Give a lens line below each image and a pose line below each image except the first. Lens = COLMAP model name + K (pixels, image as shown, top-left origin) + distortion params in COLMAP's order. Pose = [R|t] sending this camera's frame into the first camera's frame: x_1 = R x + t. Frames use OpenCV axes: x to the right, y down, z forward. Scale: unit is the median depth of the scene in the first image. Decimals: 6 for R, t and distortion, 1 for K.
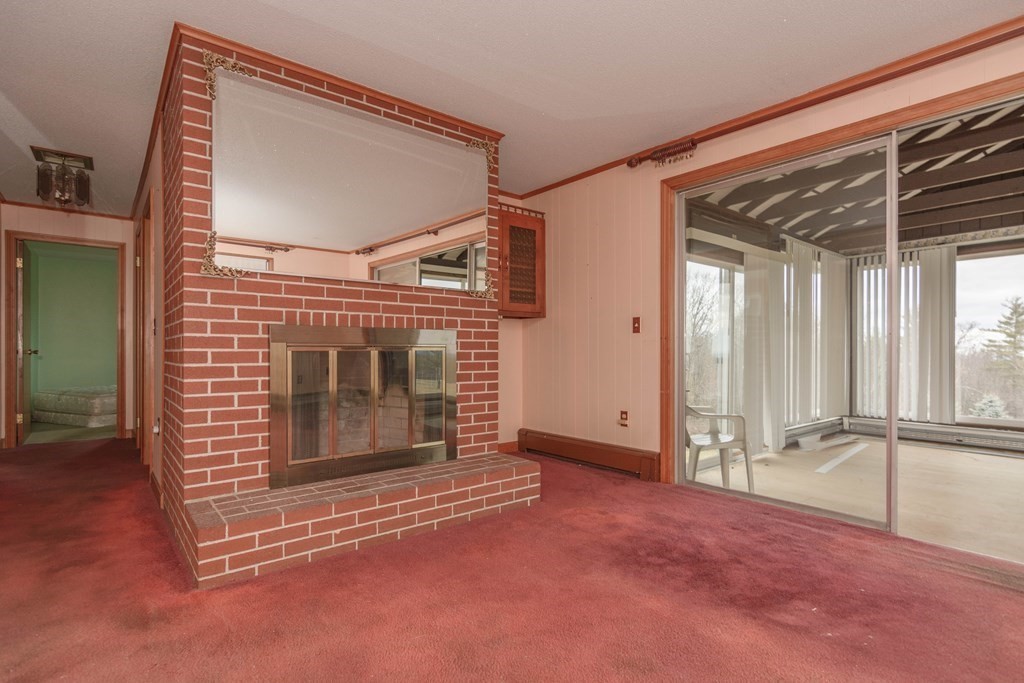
lens RADIAL K [[512.5, 0, 507.7], [0, 512.5, 348.6], [0, 0, 1]] dist [-0.000353, 0.000443]
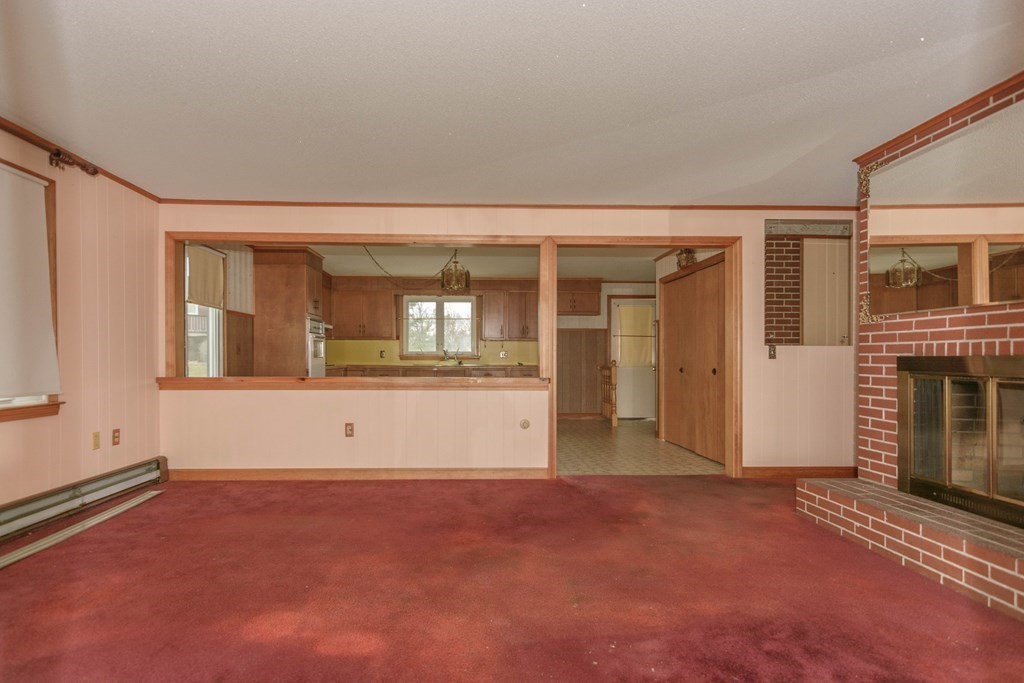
lens RADIAL K [[455.8, 0, 482.0], [0, 455.8, 361.5], [0, 0, 1]] dist [-0.000520, 0.000096]
pose [[-0.630501, -0.001043, -0.776187, 0.955862], [-0.002029, 0.999998, 0.000305, -0.030888], [0.776185, 0.001767, -0.630502, 0.860622]]
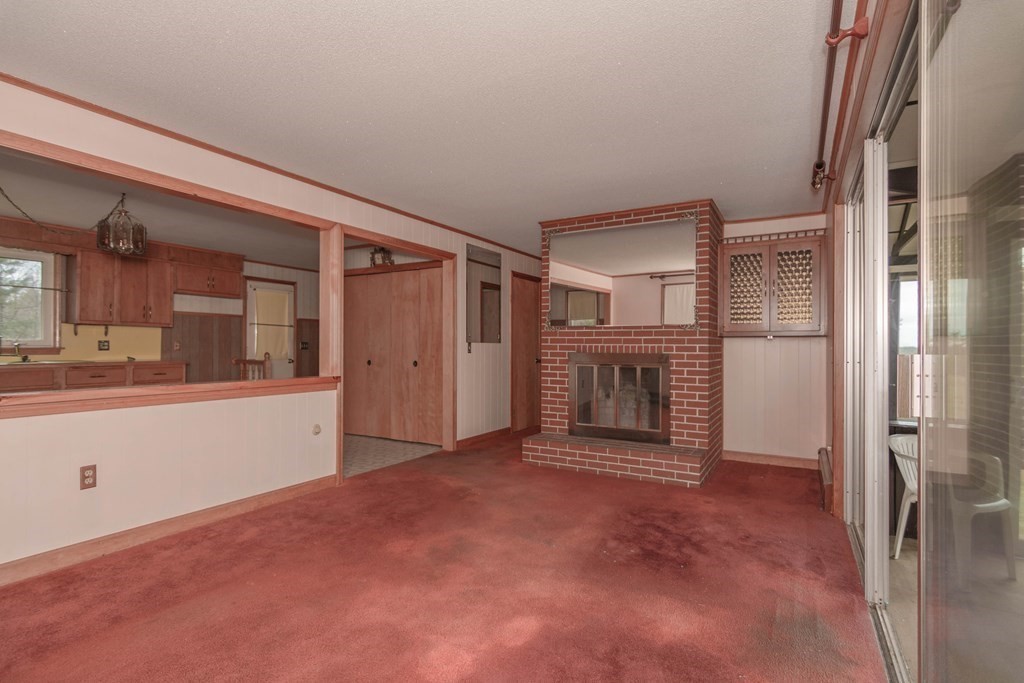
lens RADIAL K [[512.5, 0, 507.7], [0, 512.5, 348.6], [0, 0, 1]] dist [-0.000353, 0.000443]
pose [[0.325603, -0.000337, -0.945507, 1.269032], [0.000115, 1.000000, -0.000317, -0.057988], [0.945507, -0.000005, 0.325603, 0.130134]]
